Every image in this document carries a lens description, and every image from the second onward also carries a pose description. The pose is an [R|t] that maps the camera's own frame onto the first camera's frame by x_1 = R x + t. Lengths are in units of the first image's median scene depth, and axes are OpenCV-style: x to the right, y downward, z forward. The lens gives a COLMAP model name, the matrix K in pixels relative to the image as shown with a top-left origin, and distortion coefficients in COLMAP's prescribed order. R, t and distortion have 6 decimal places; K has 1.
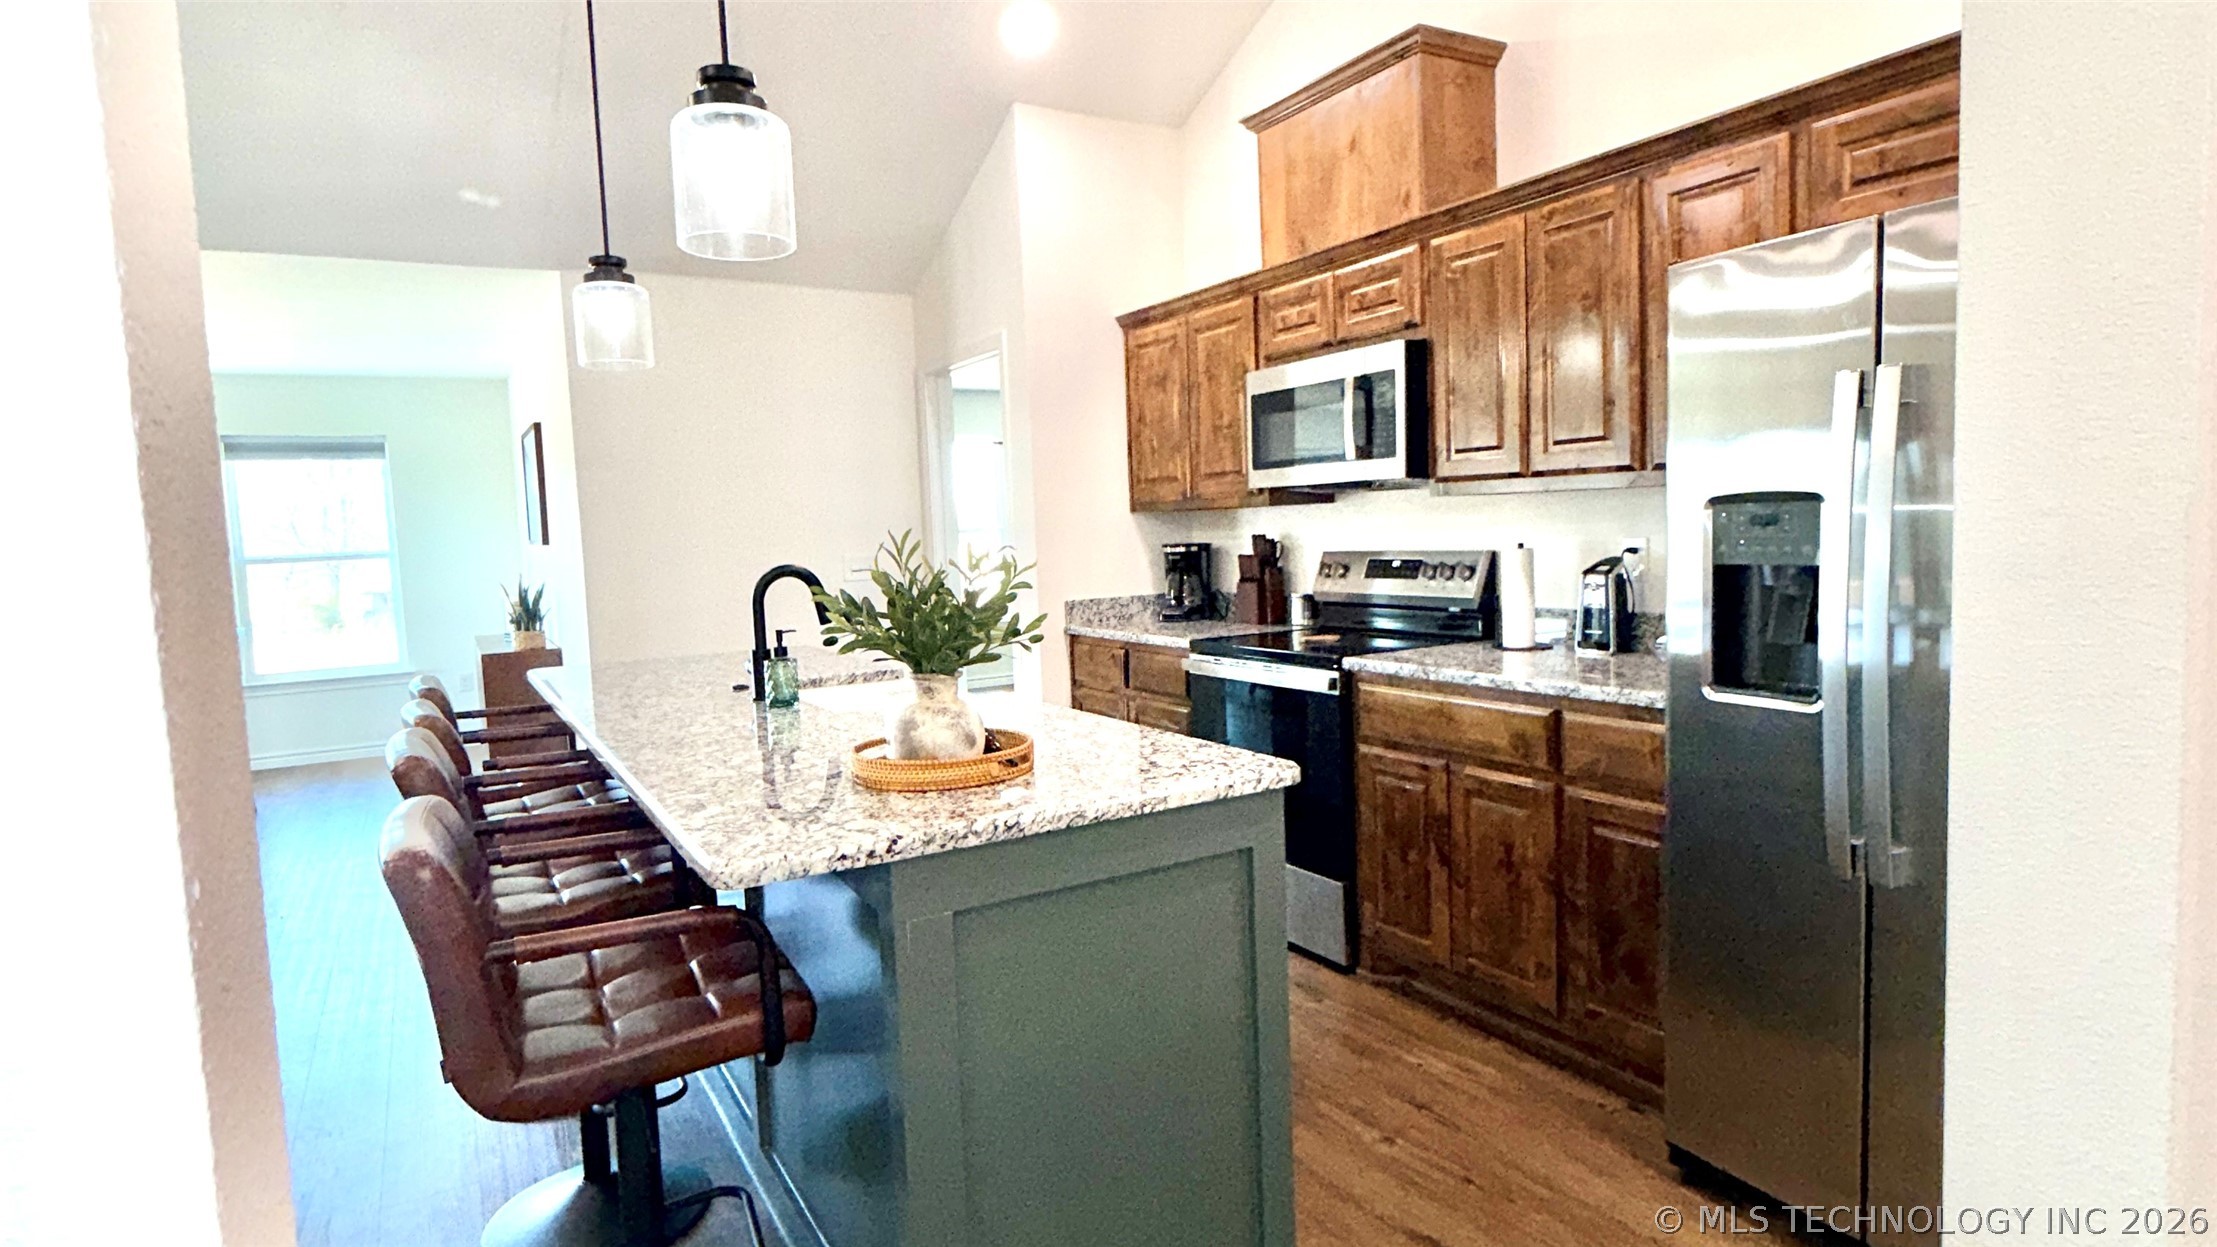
lens RADIAL K [[1188.3, 0, 1108.5], [0, 1188.3, 623.5], [0, 0, 1]] dist [-0.007825, 0.000007]
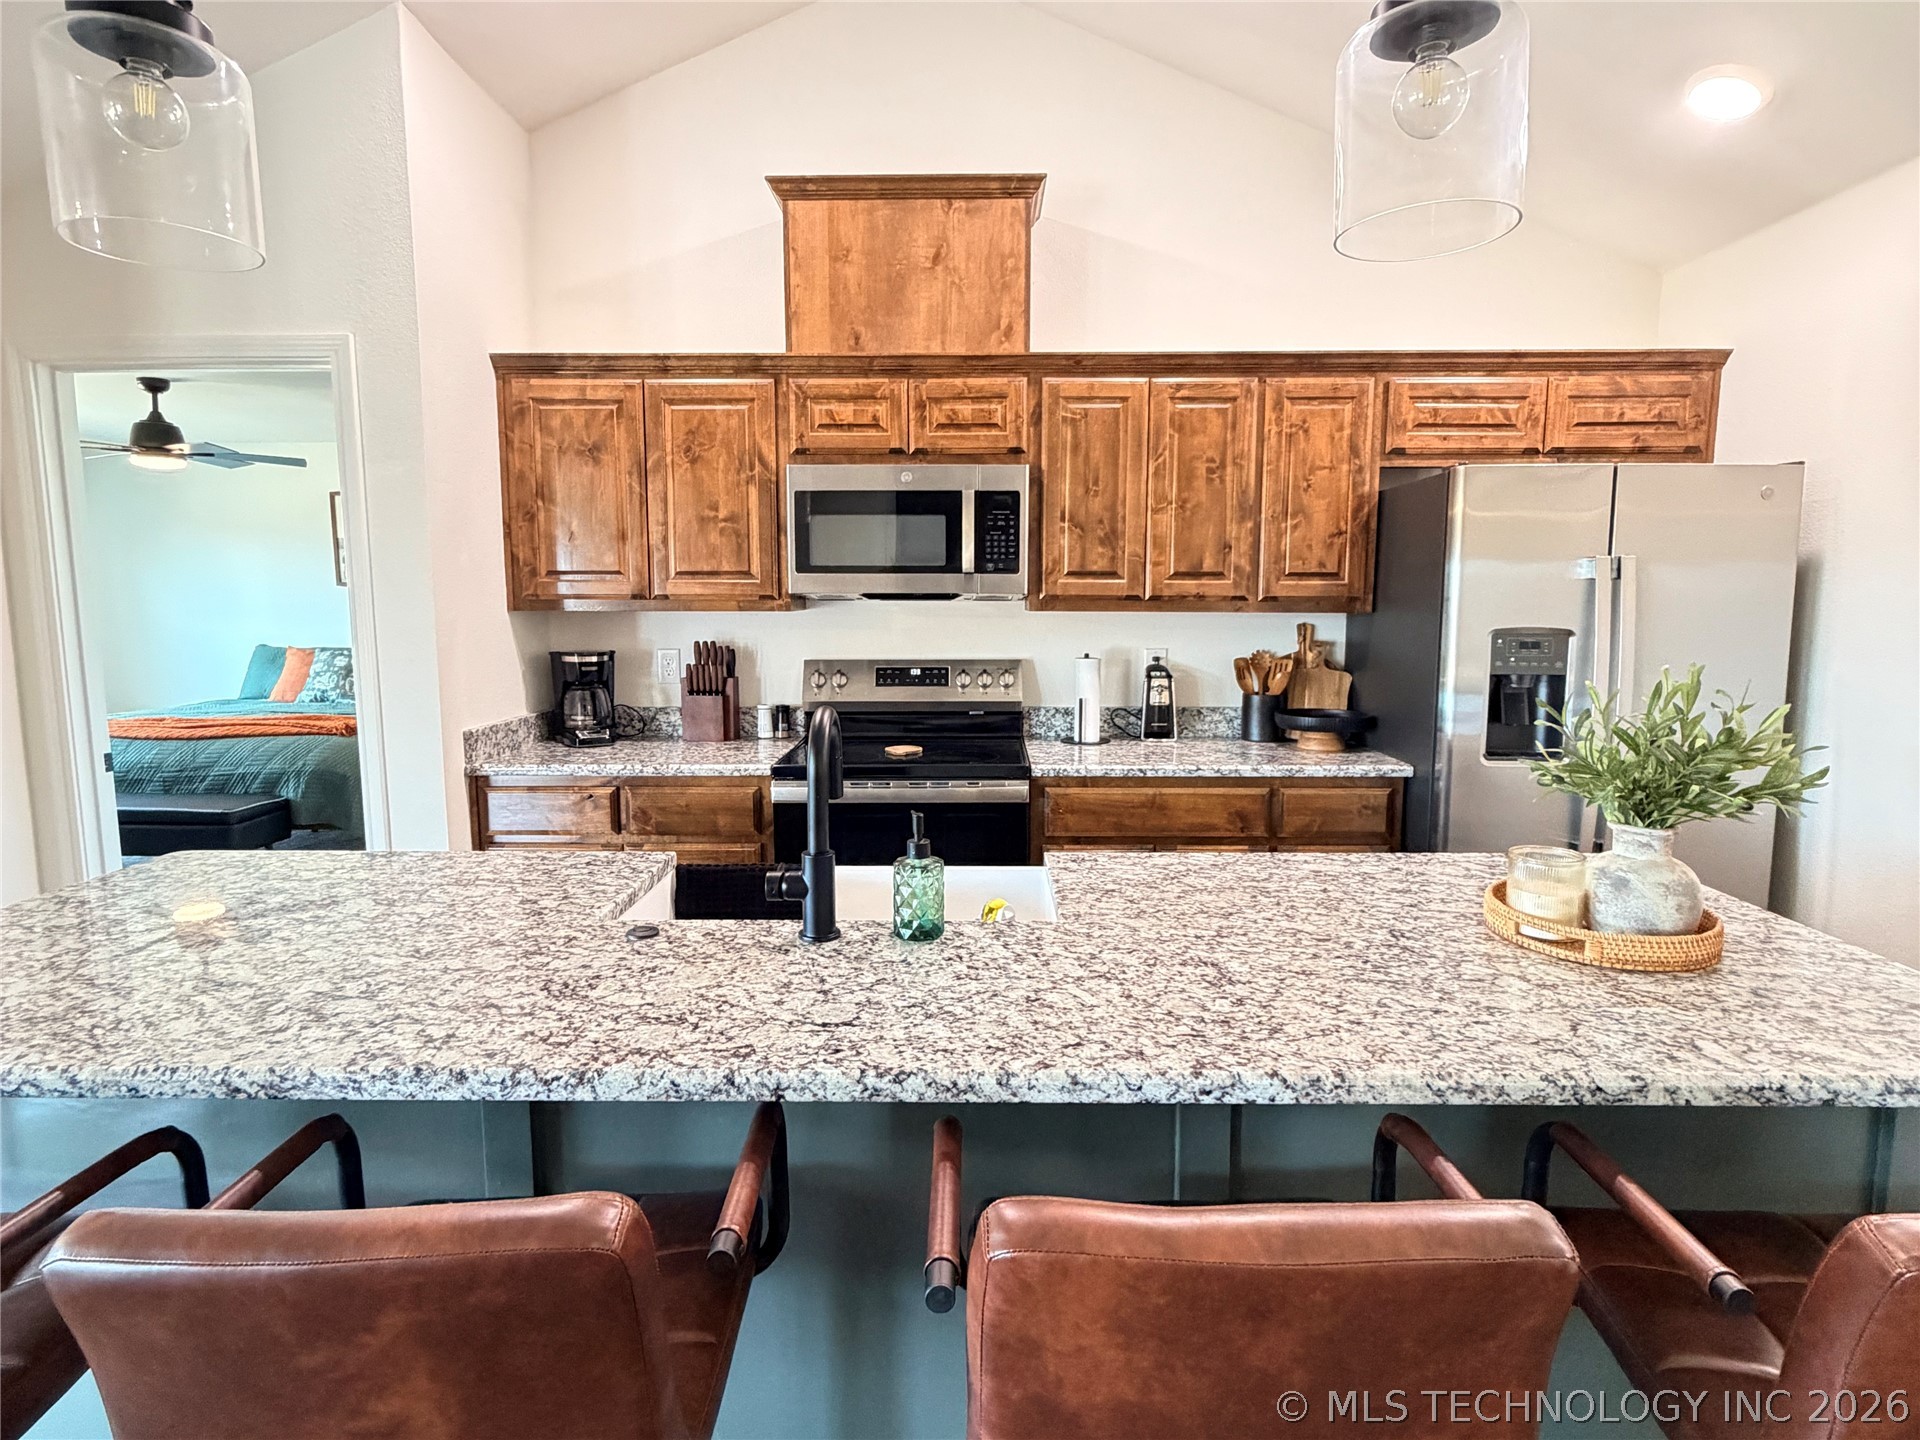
lens RADIAL K [[1019.8, 0, 964.4], [0, 1019.8, 713.5], [0, 0, 1]] dist [0.000871, -0.000457]
pose [[0.512733, -0.059363, 0.856493, -0.574628], [0.051466, 0.997938, 0.038357, -0.052630], [-0.857004, 0.024414, 0.514731, 0.571816]]
